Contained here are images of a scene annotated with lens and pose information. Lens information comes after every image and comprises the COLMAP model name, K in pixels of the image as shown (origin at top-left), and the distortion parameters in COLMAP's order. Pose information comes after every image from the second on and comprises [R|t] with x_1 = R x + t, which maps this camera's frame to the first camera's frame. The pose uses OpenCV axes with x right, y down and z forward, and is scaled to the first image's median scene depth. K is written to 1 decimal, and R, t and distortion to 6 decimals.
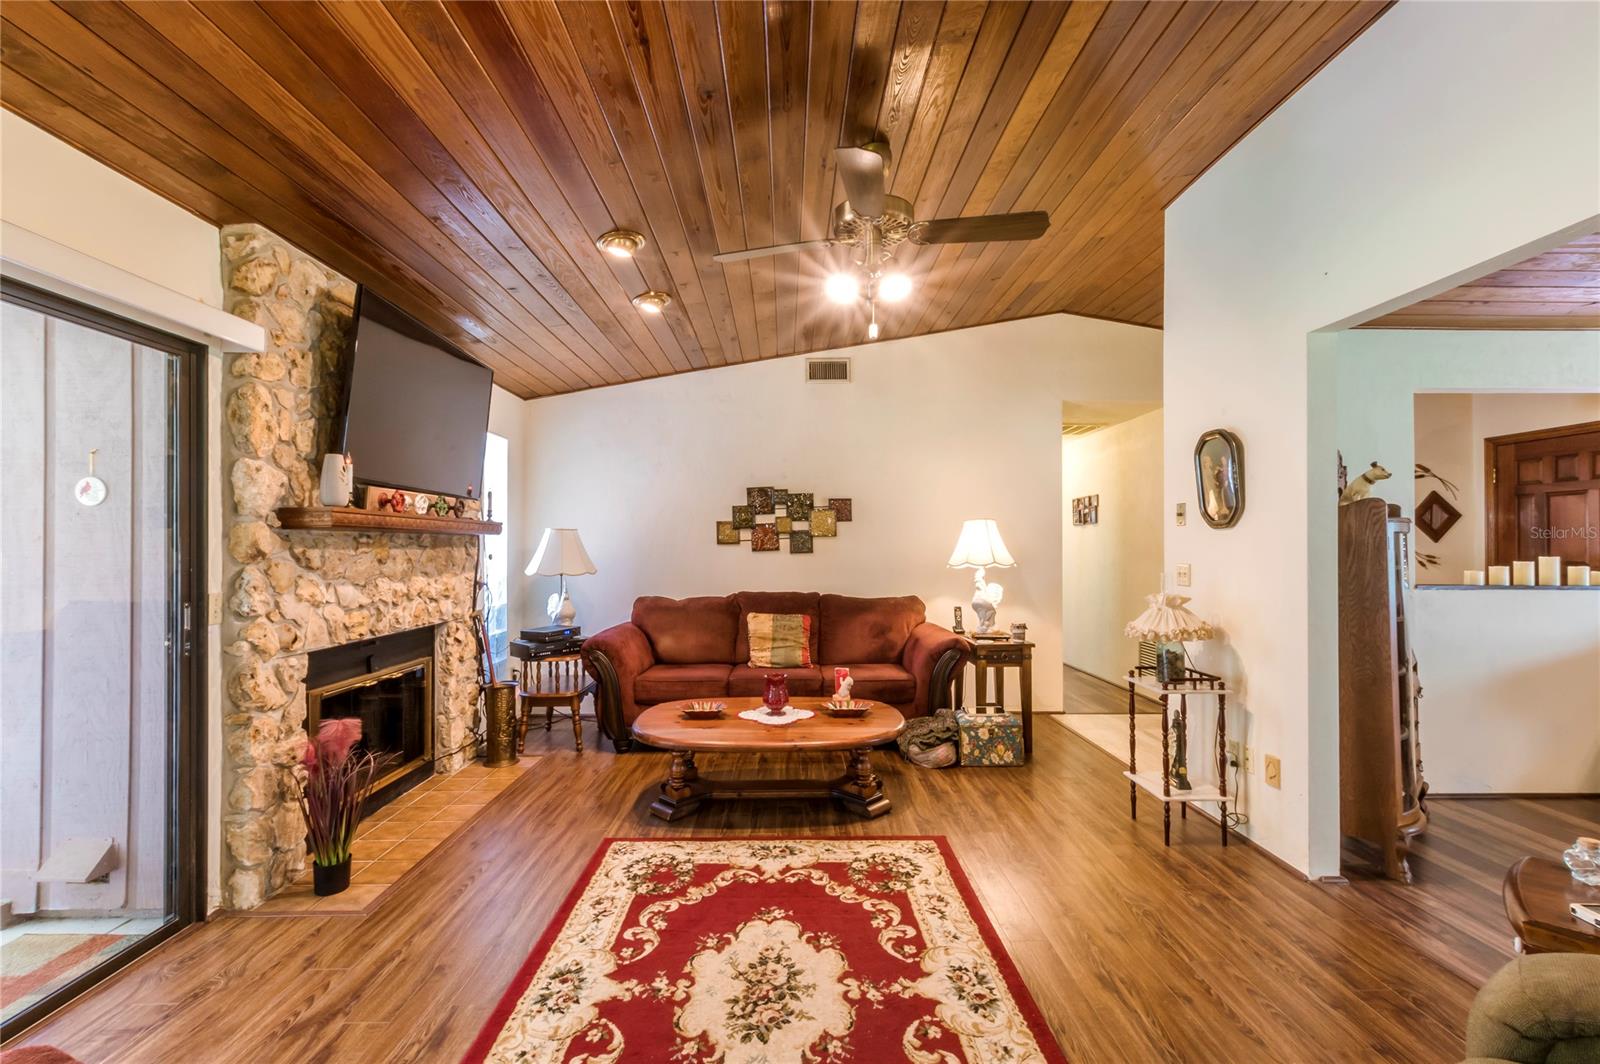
lens RADIAL K [[705.3, 0, 796.1], [0, 705.3, 540.3], [0, 0, 1]] dist [0.003169, 0.000715]
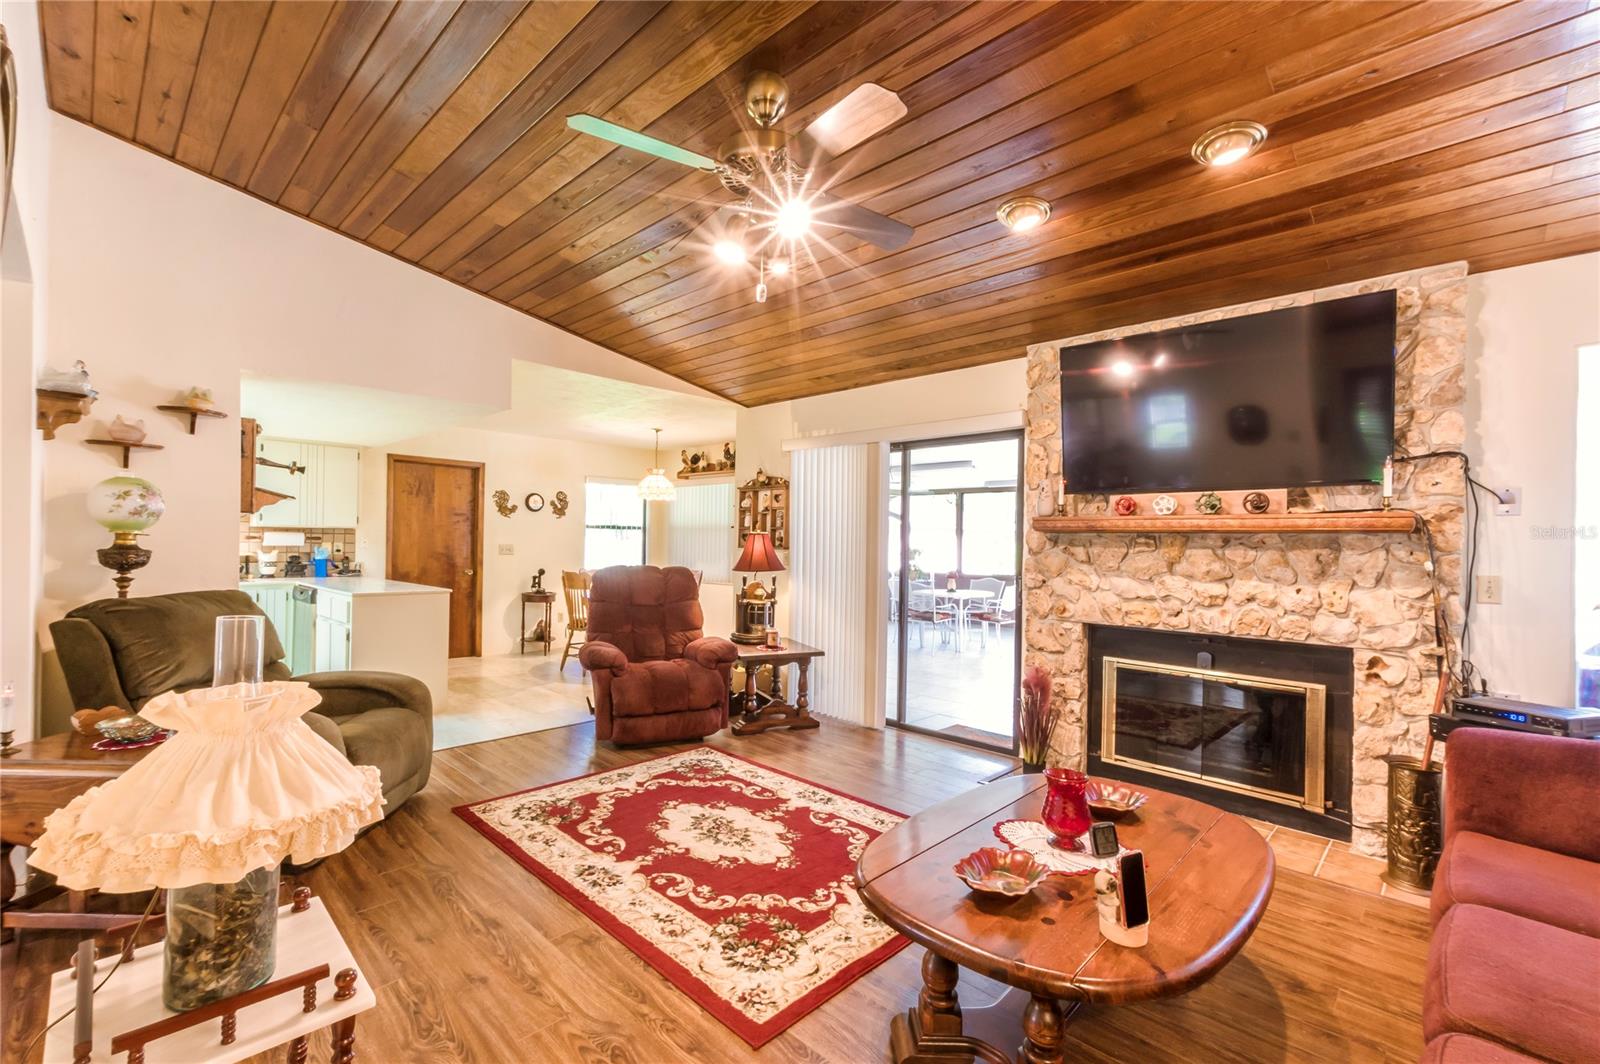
lens RADIAL K [[705.3, 0, 799.1], [0, 705.3, 537.7], [0, 0, 1]] dist [0.003169, 0.000715]
pose [[-0.718278, -0.017031, -0.695548, 0.776837], [-0.009528, 0.999847, -0.014644, 0.022534], [0.695691, -0.003891, -0.718331, 1.895119]]
